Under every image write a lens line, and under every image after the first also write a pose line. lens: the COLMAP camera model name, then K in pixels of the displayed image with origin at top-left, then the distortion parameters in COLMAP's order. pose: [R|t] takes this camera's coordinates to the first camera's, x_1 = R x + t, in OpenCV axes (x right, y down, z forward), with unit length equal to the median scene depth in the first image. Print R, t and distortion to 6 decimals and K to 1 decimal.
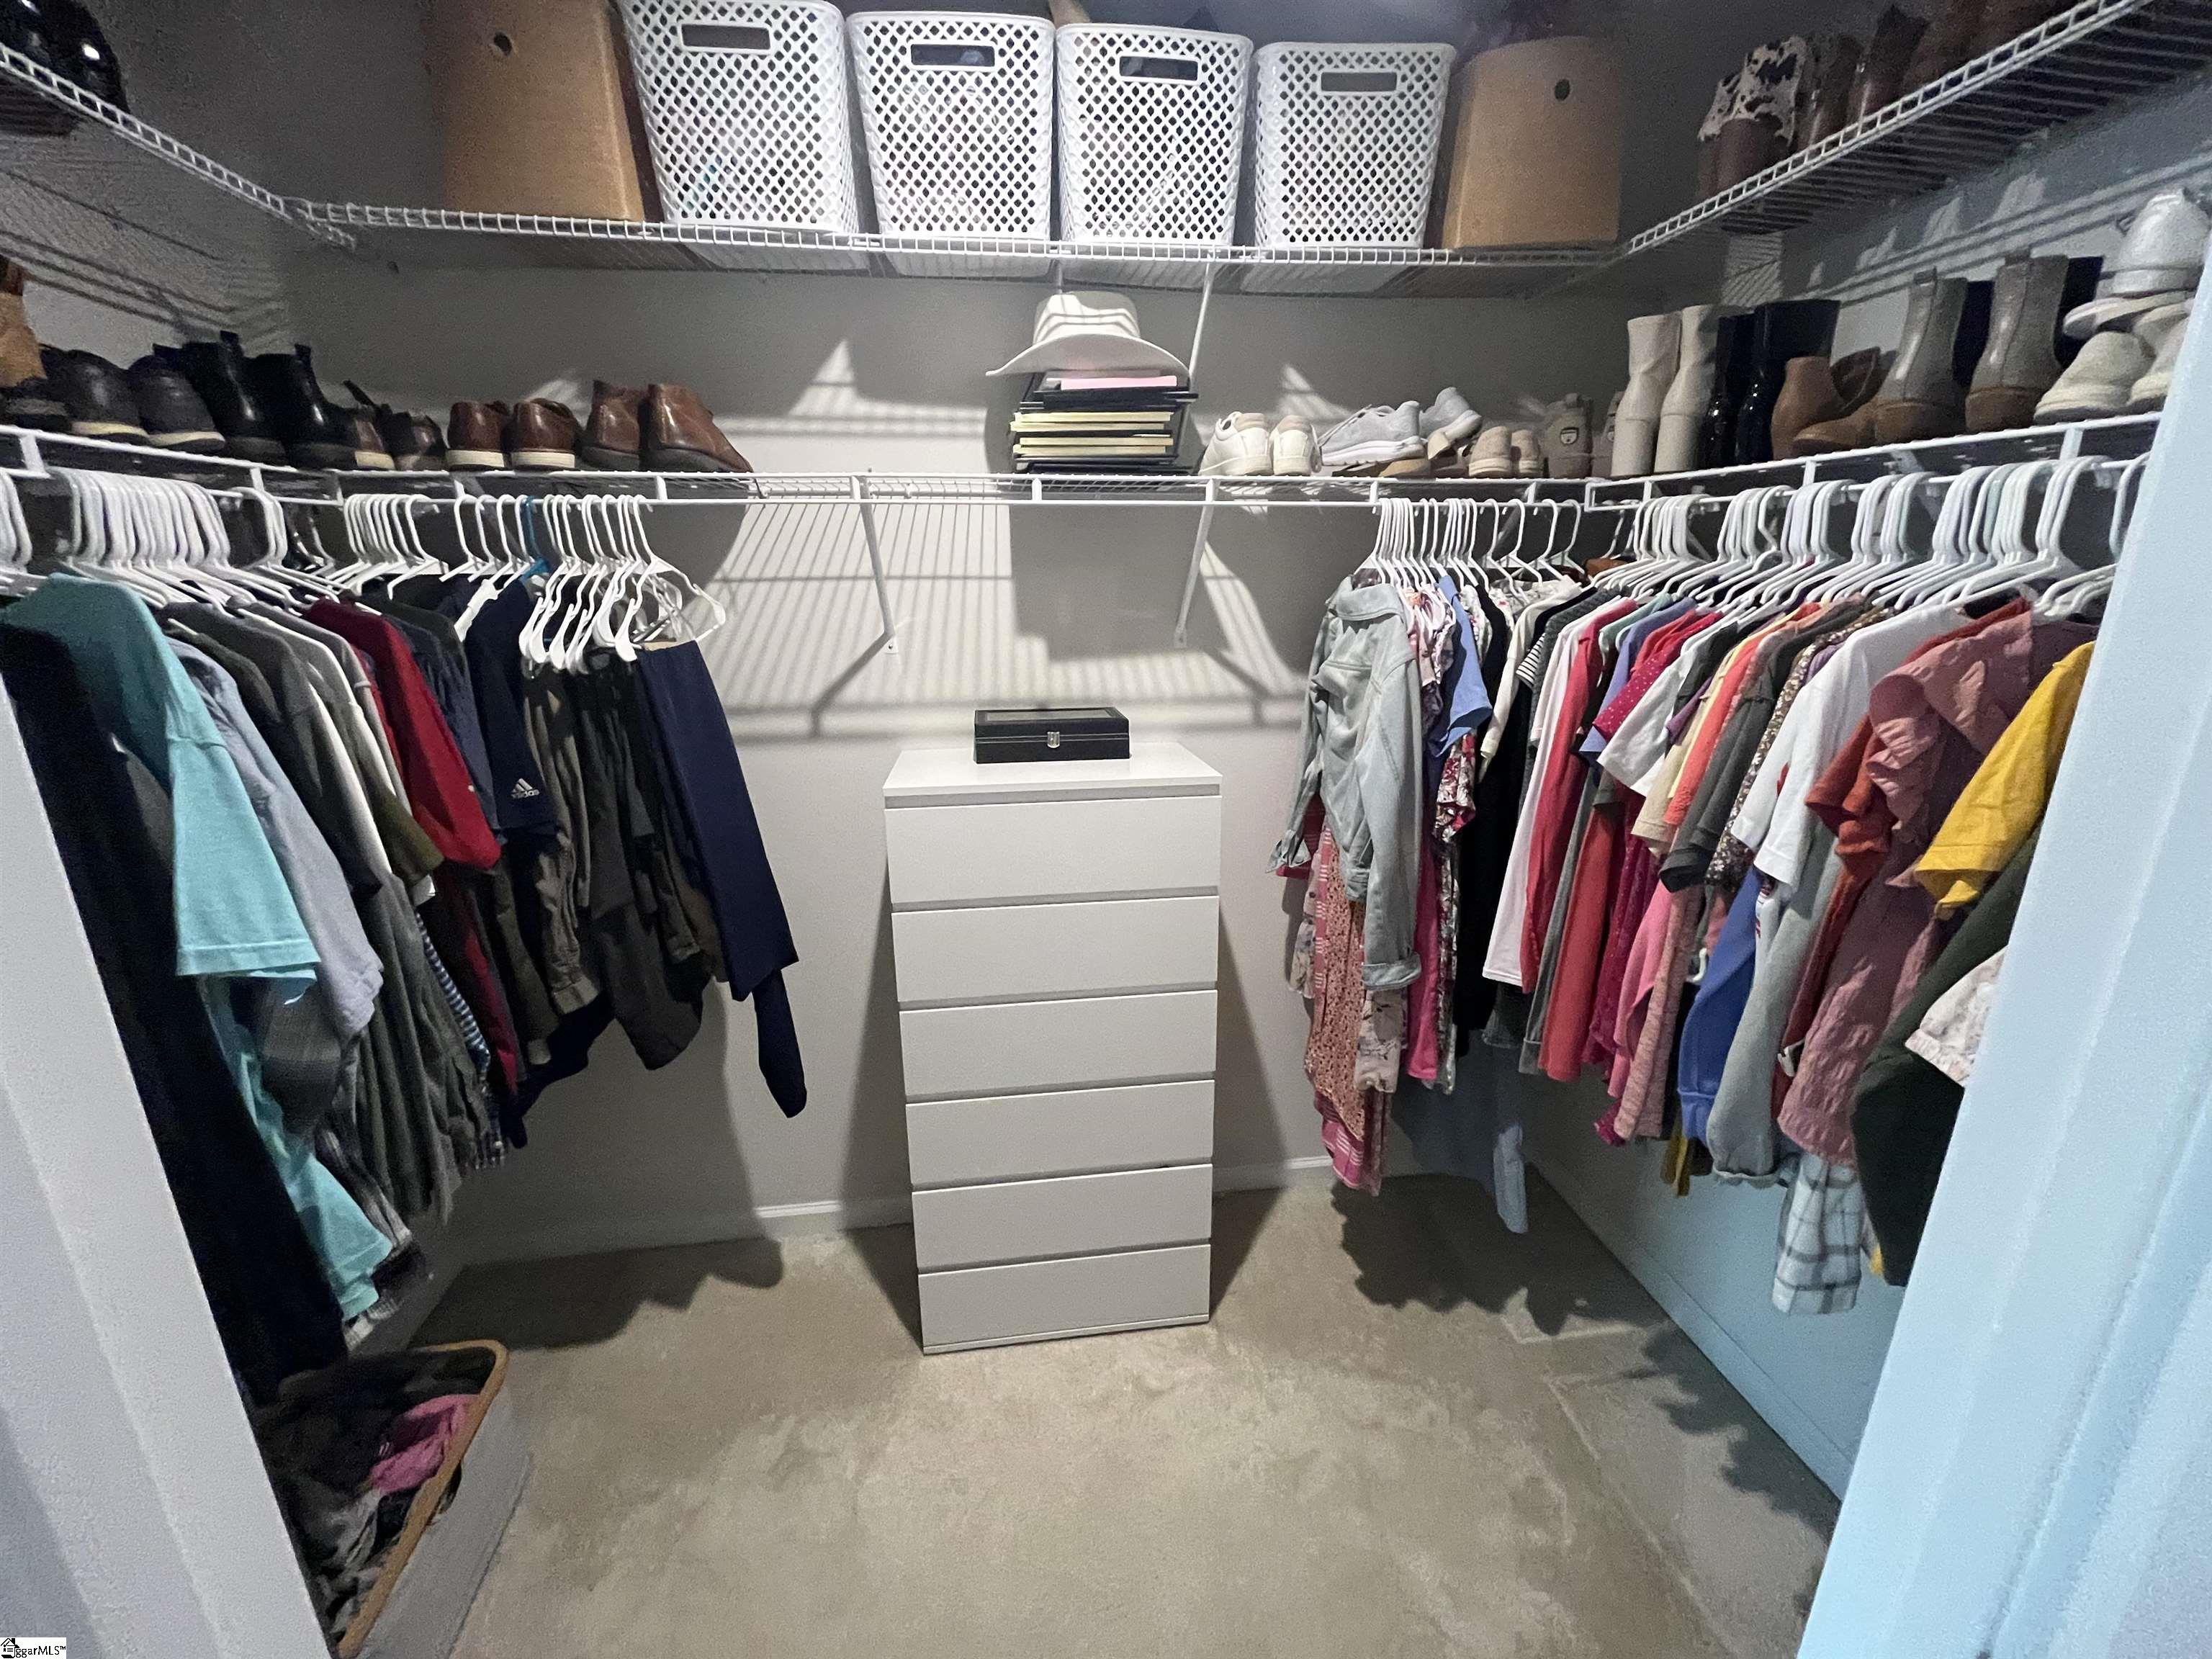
lens RADIAL K [[891.5, 0, 1111.0], [0, 891.5, 828.3], [0, 0, 1]] dist [-0.010595, 0.001237]
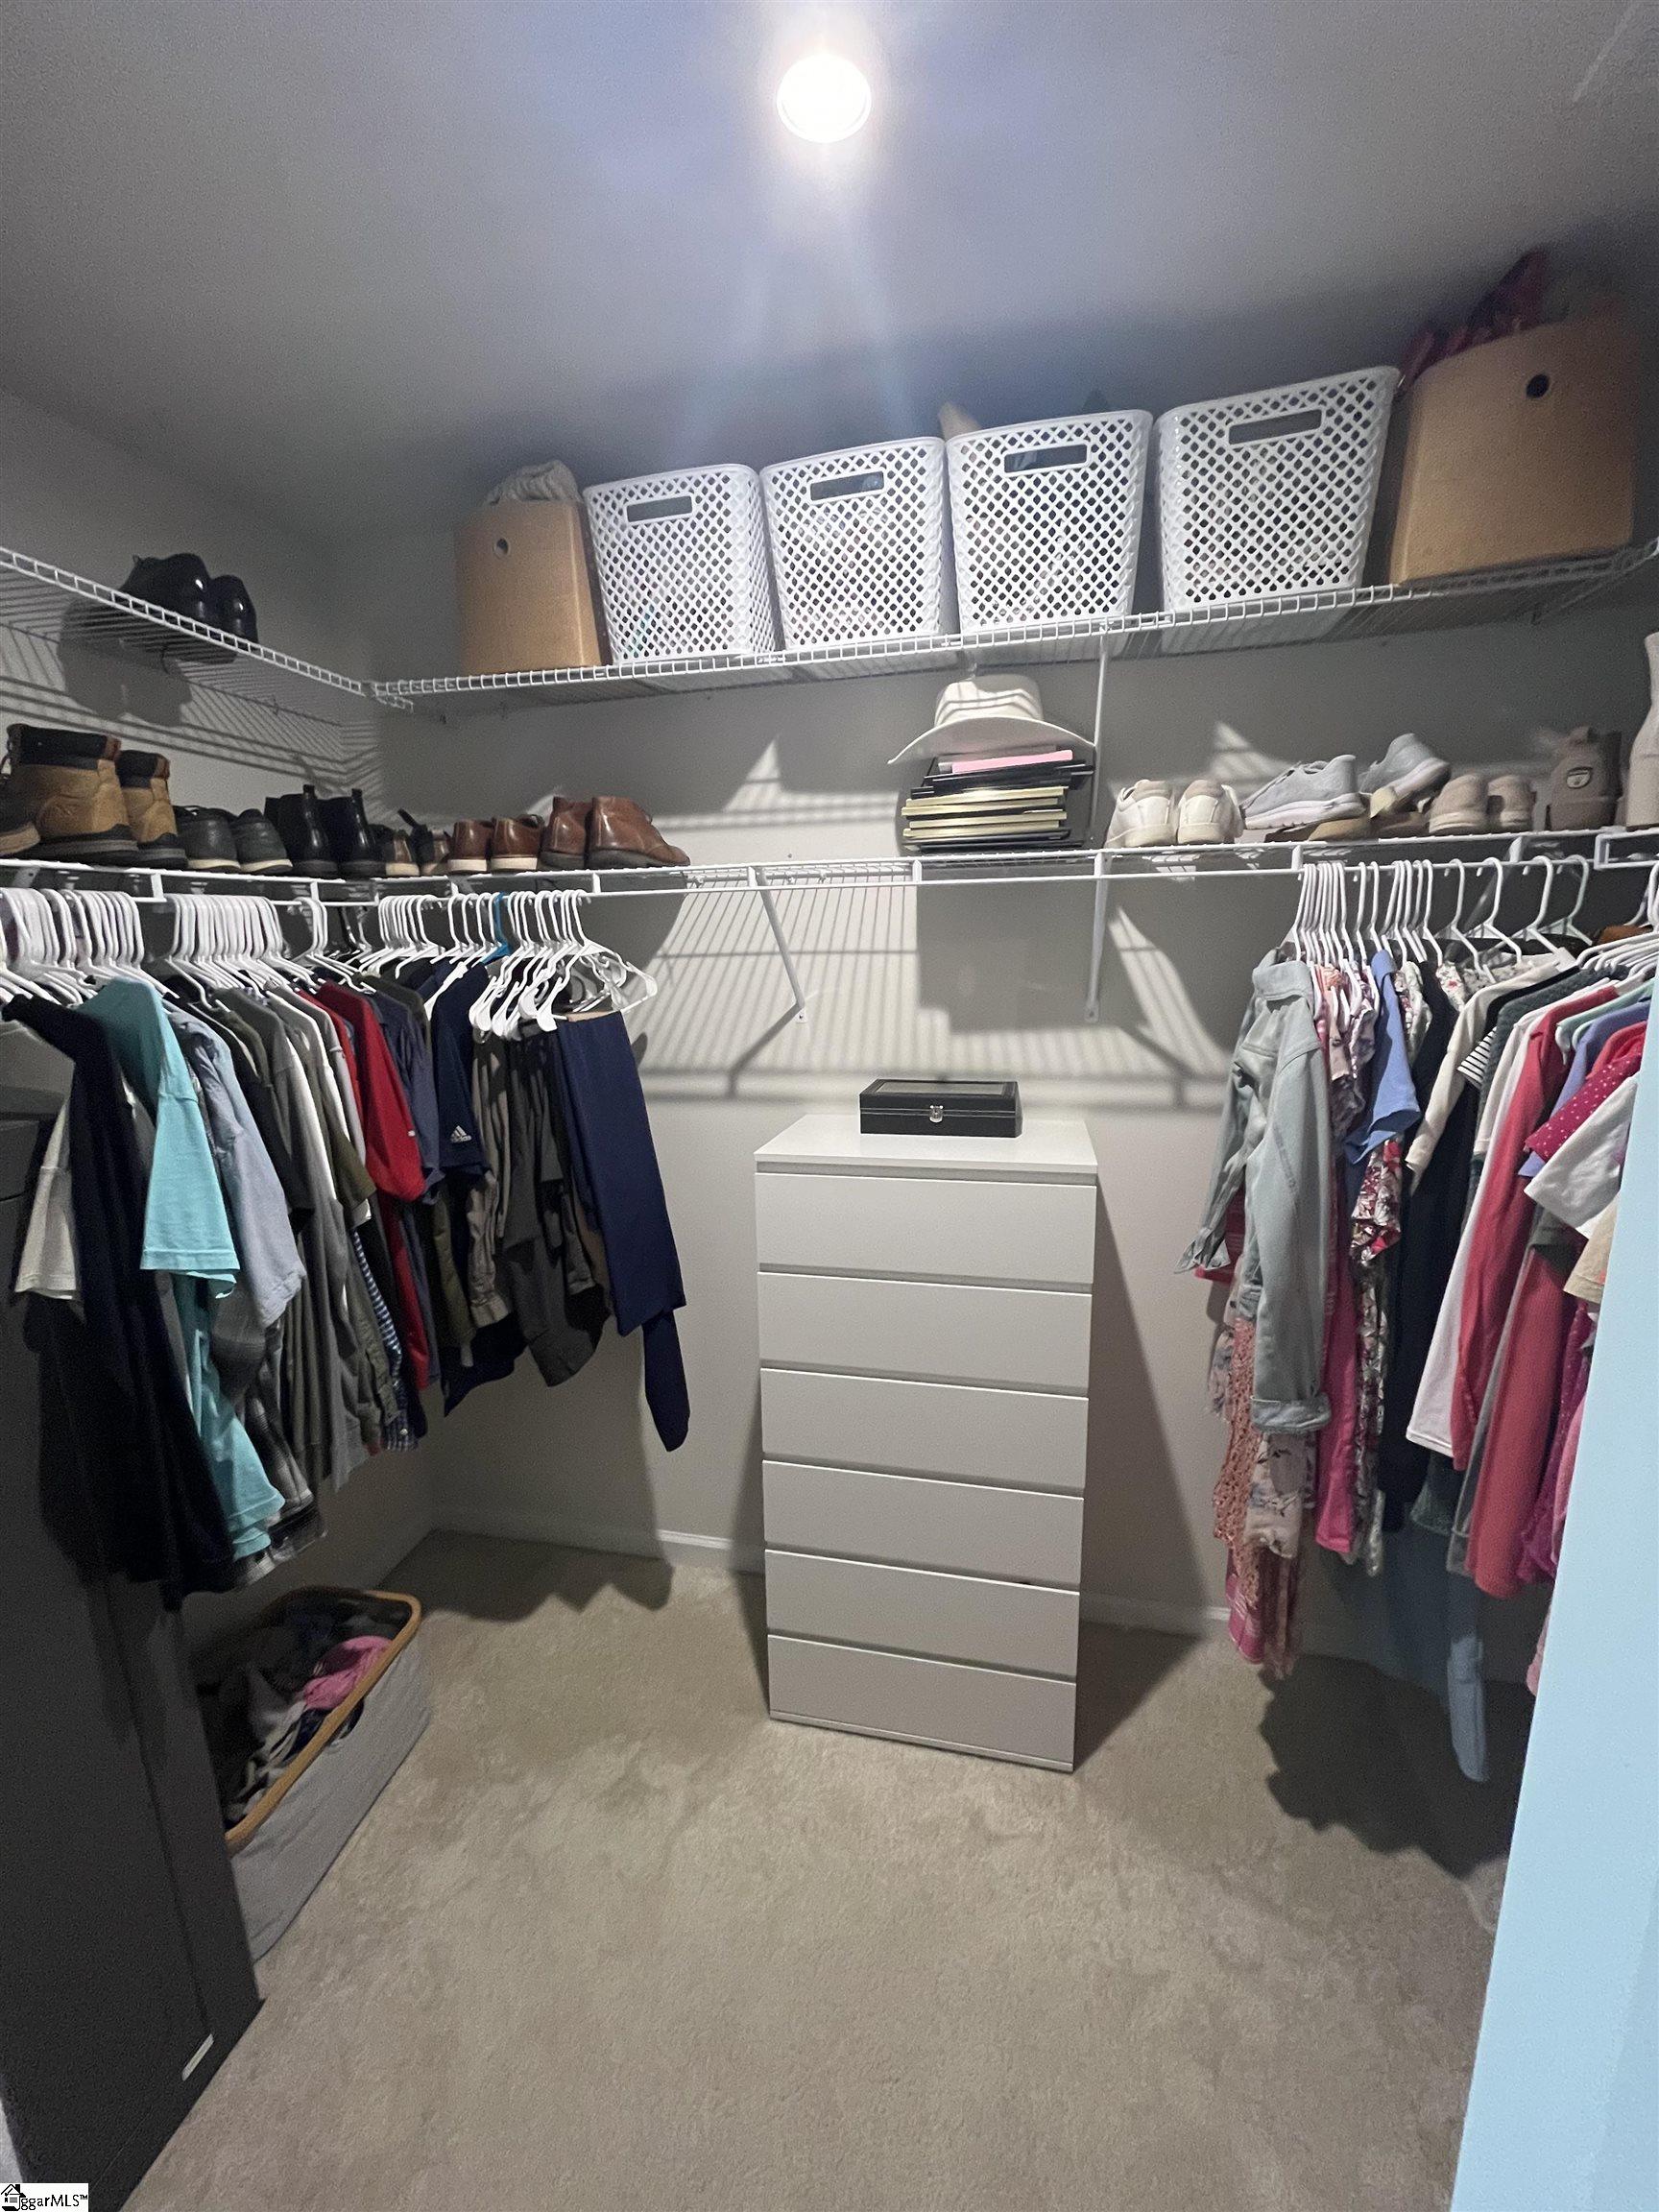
lens RADIAL K [[891.5, 0, 840.7], [0, 891.5, 1103.6], [0, 0, 1]] dist [-0.010595, 0.001237]
pose [[0.934634, 0.054141, -0.351465, 0.207764], [-0.081528, 0.994641, -0.063586, -0.043943], [0.346139, 0.088083, 0.934039, 0.041469]]
